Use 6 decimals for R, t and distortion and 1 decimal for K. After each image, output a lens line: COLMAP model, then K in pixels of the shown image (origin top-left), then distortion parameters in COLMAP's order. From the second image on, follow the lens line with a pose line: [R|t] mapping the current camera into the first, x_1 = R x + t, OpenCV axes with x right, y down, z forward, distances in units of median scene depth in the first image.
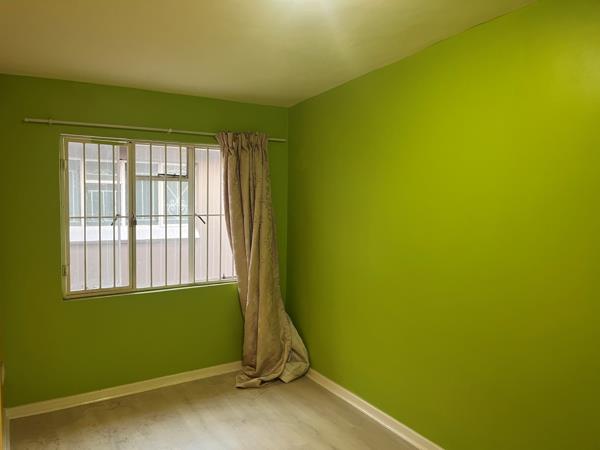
lens RADIAL K [[435.0, 0, 300.0], [0, 435.0, 225.4], [0, 0, 1]] dist [0.014047, 0.002089]
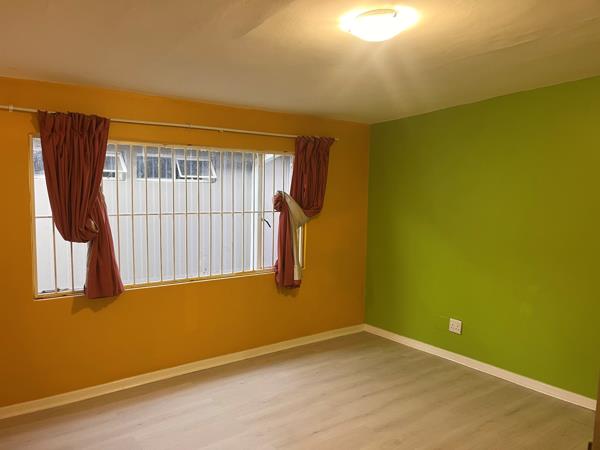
lens RADIAL K [[435.0, 0, 299.9], [0, 435.0, 224.6], [0, 0, 1]] dist [0.014047, 0.002089]
pose [[0.994603, 0.000669, 0.103747, -0.162867], [-0.000745, 0.999999, 0.000694, 0.005106], [-0.103747, -0.000768, 0.994603, -0.098294]]
